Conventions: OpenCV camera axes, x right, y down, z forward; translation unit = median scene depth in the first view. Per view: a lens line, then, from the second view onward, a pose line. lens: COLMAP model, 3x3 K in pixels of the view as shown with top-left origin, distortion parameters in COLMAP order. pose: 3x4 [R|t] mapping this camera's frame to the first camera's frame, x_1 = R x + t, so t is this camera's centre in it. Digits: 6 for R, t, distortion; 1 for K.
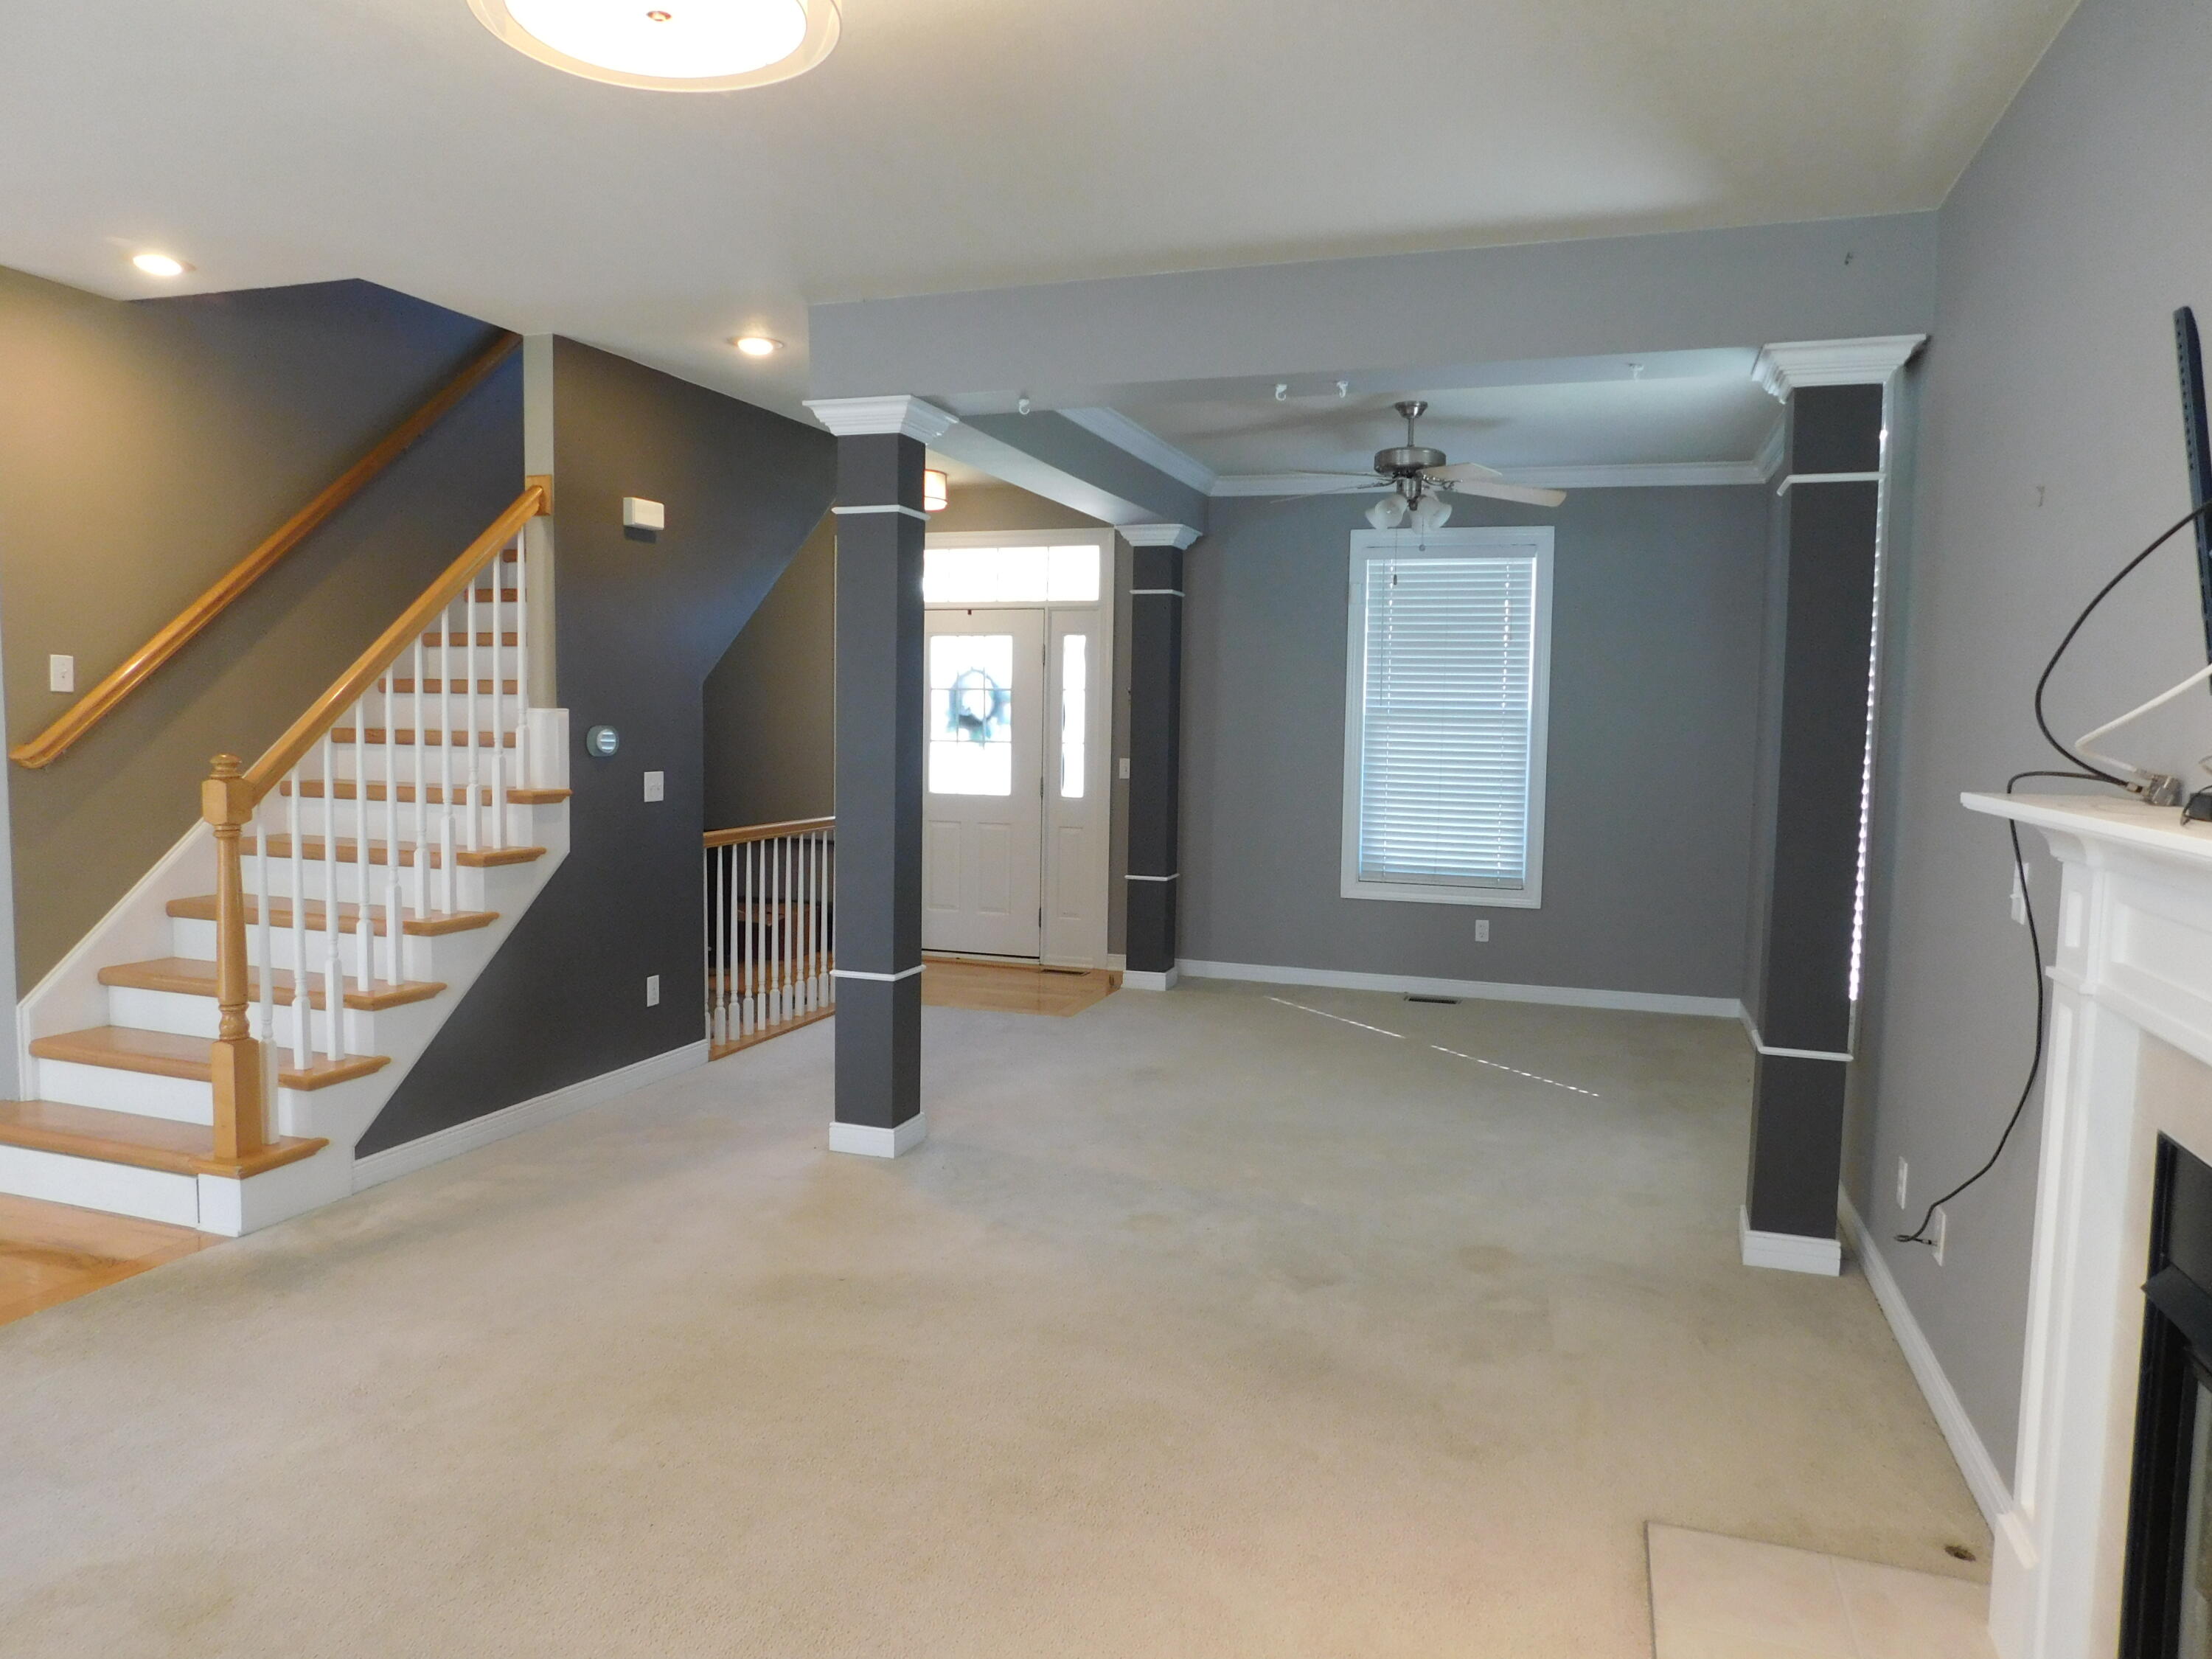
lens RADIAL K [[1448.0, 0, 1100.4], [0, 1448.0, 827.5], [0, 0, 1]] dist [-0.084422, 0.063387]
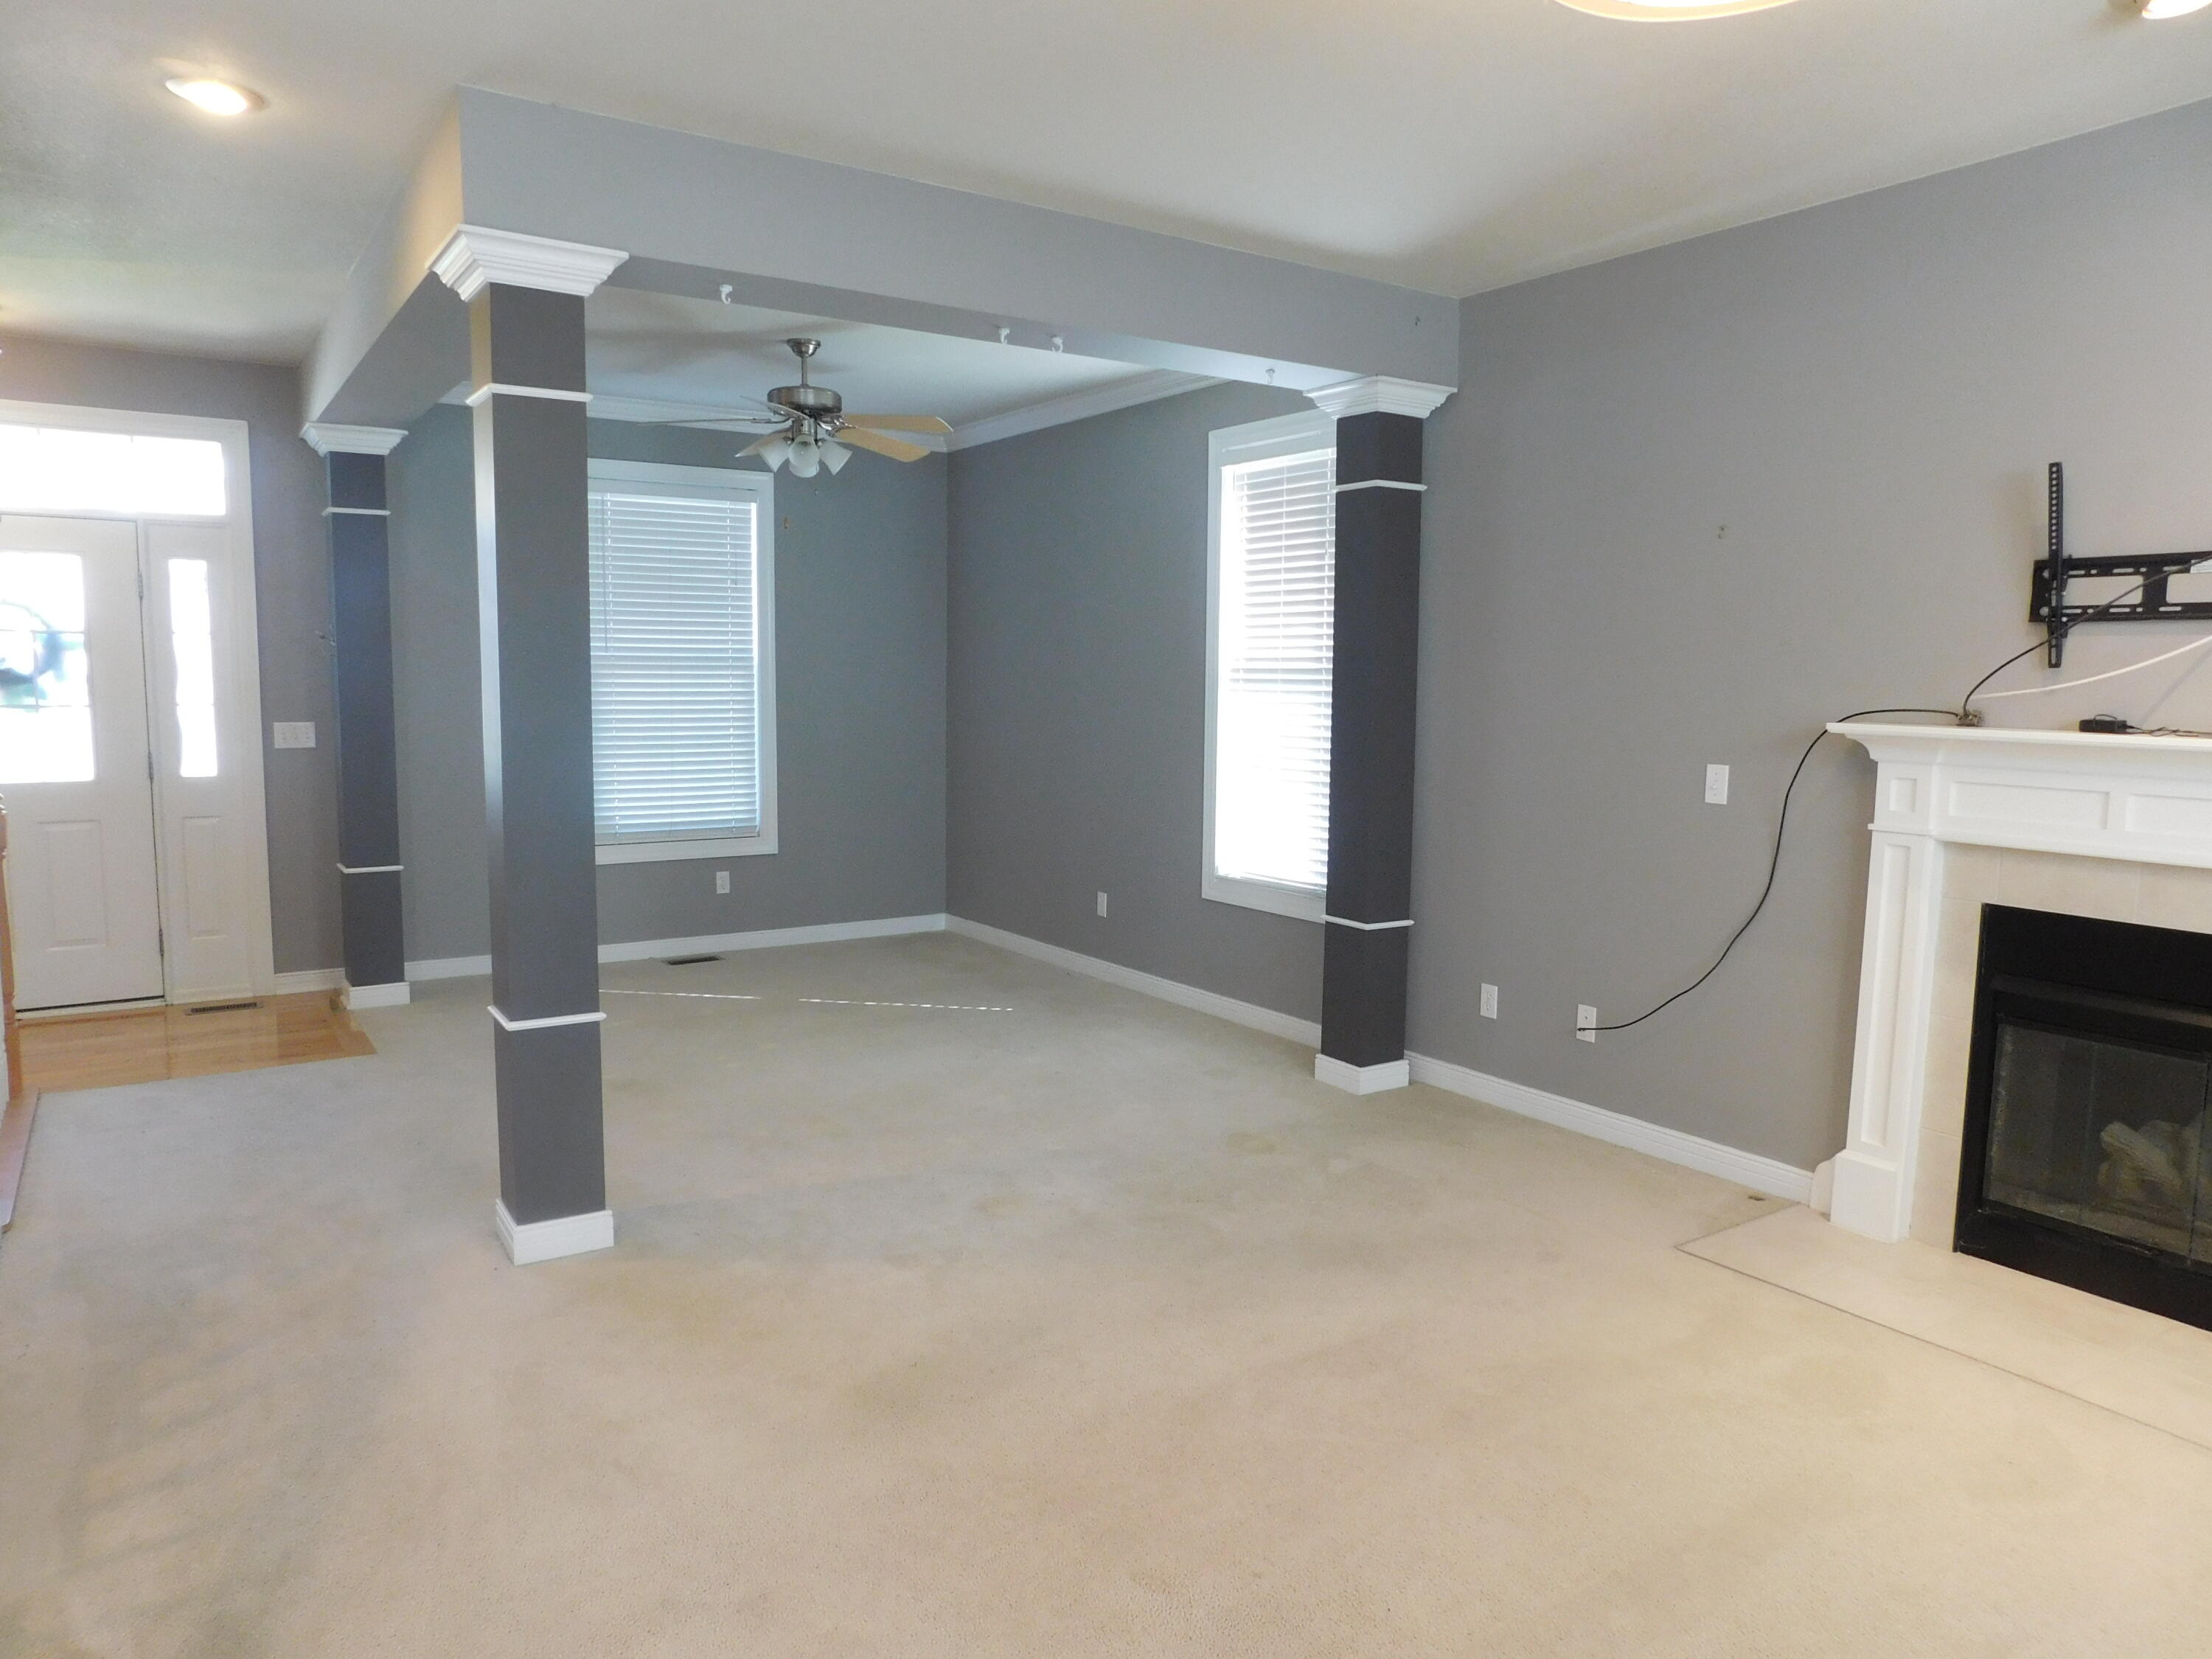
lens RADIAL K [[1448.0, 0, 1100.4], [0, 1448.0, 827.5], [0, 0, 1]] dist [-0.084422, 0.063387]
pose [[0.609213, -0.094892, 0.787309, -0.352010], [0.060538, 0.995483, 0.073138, -0.022069], [-0.790693, 0.003106, 0.612206, 0.198282]]
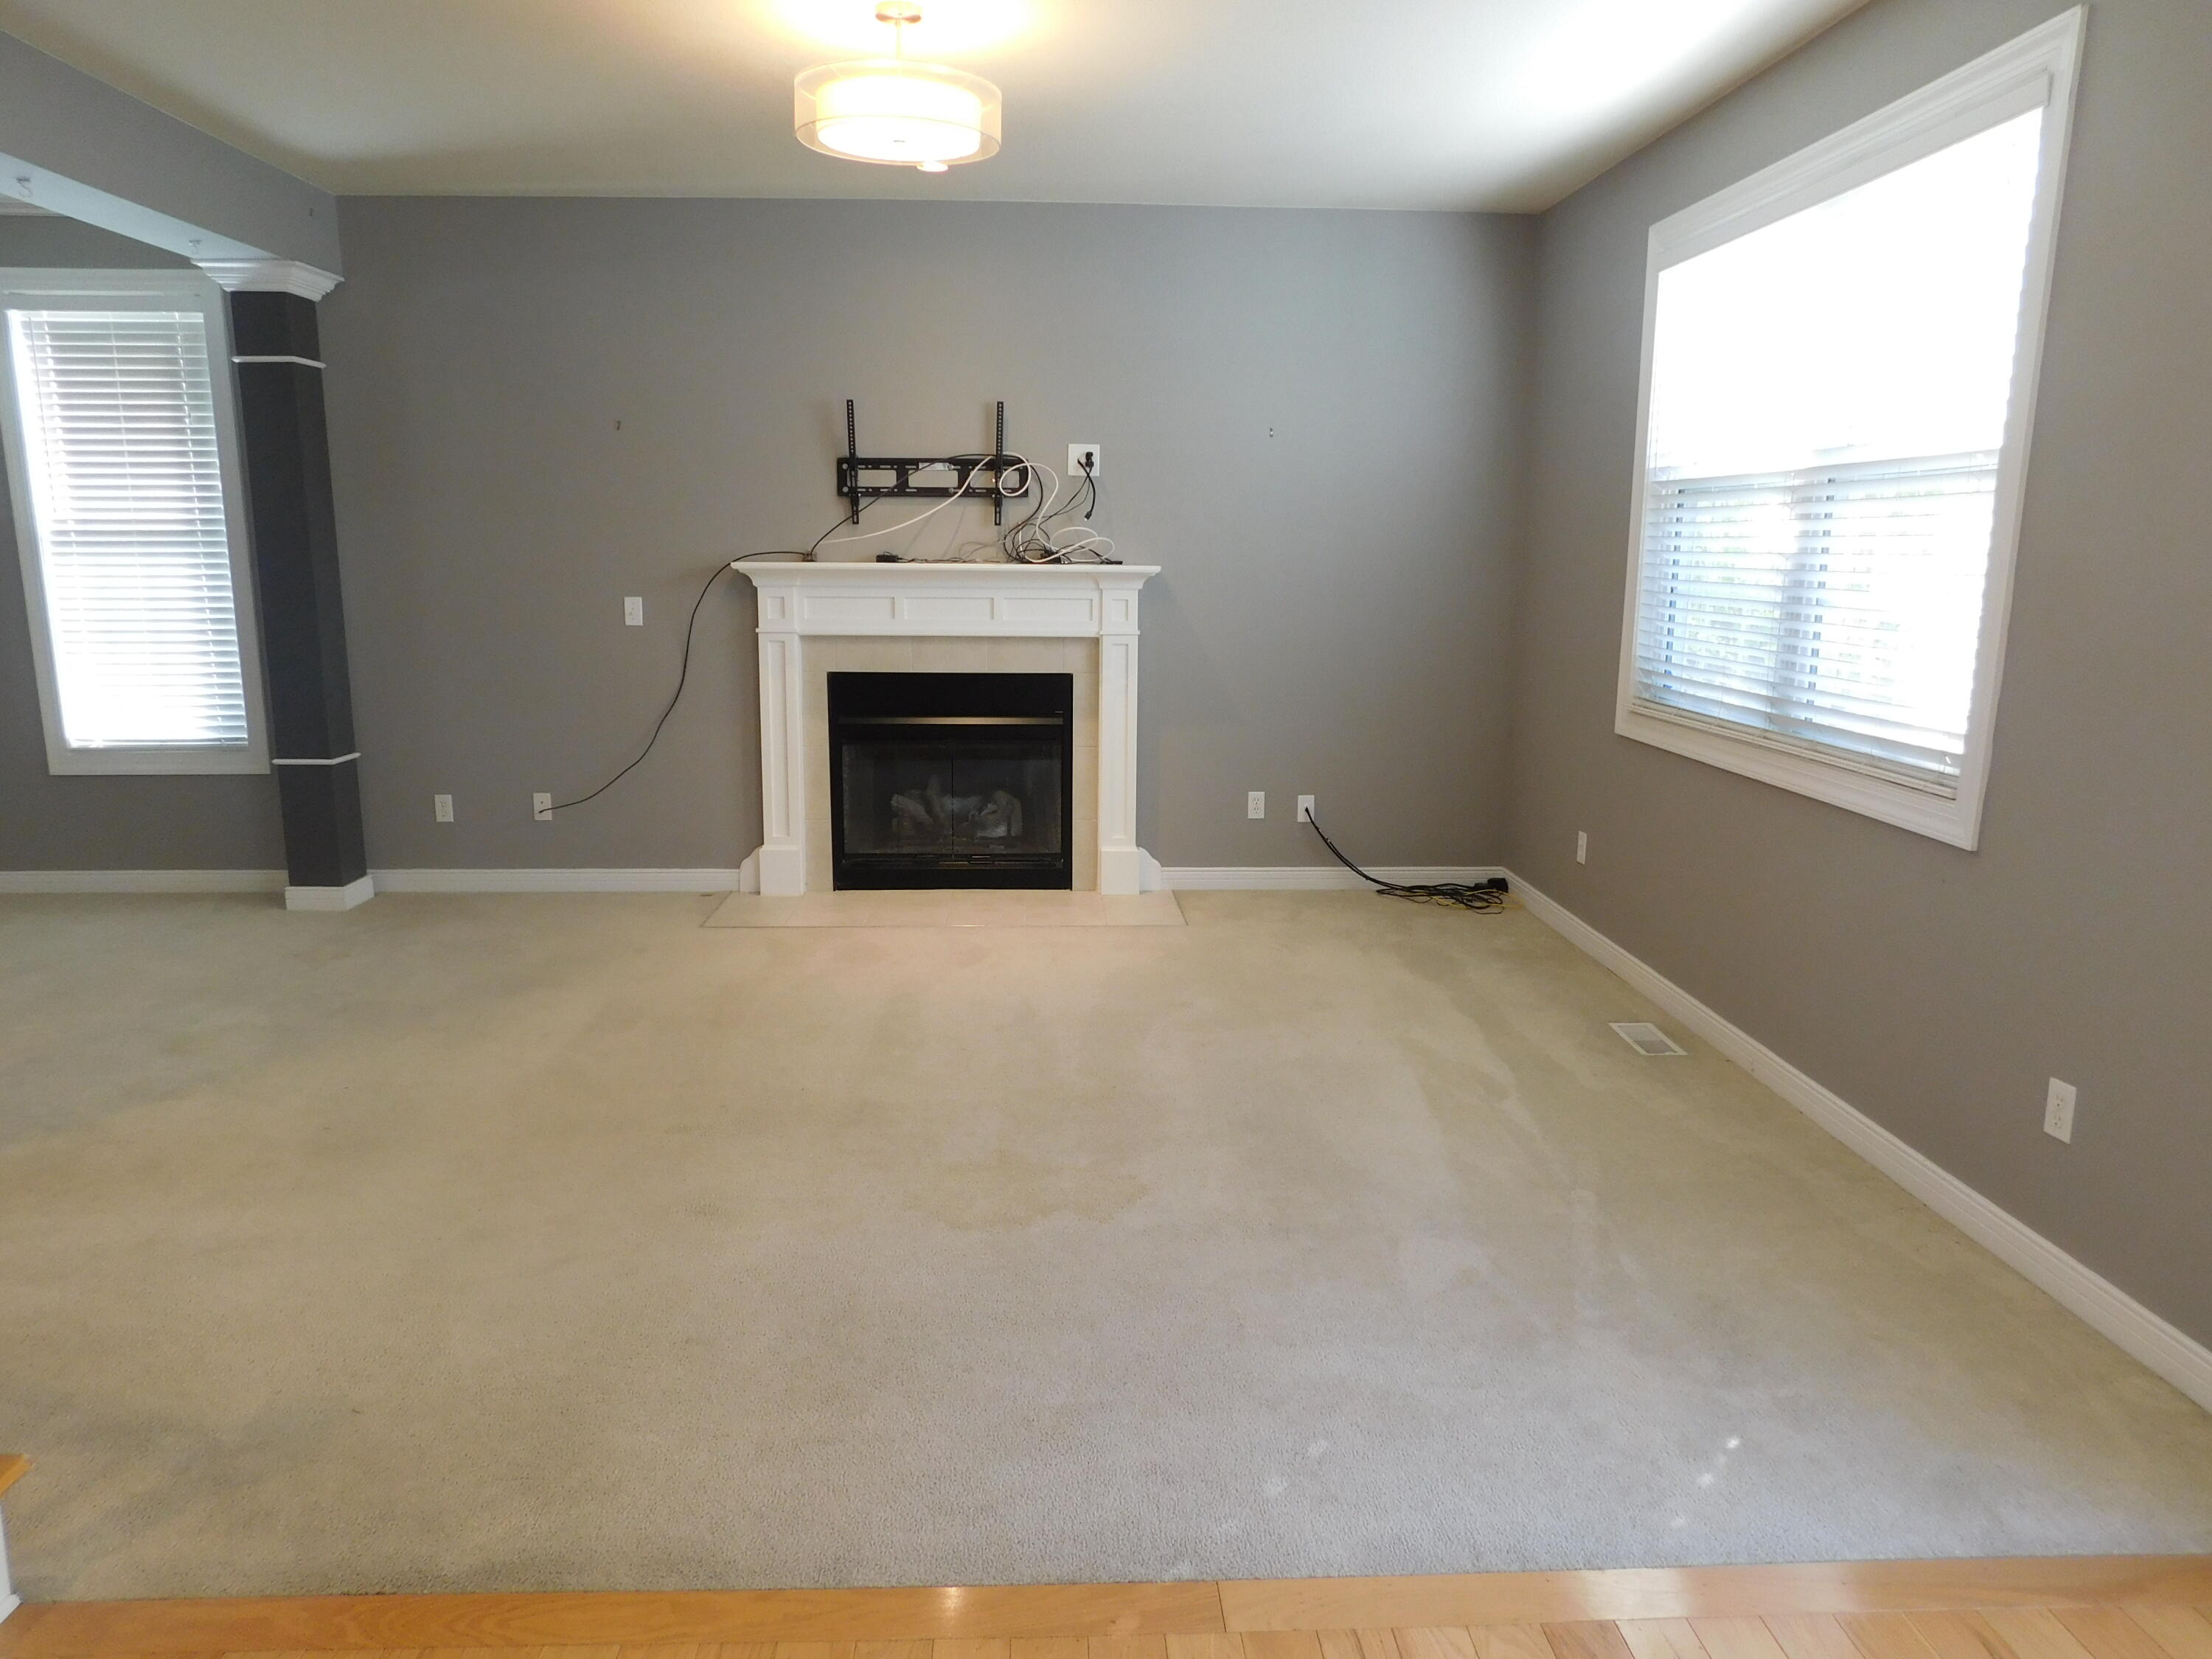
lens RADIAL K [[1448.0, 0, 1100.4], [0, 1448.0, 827.5], [0, 0, 1]] dist [-0.084422, 0.063387]
pose [[-0.359600, -0.197113, 0.912050, -0.577215], [0.059047, 0.970667, 0.233063, -0.035328], [-0.931237, 0.137663, -0.337413, 0.387732]]
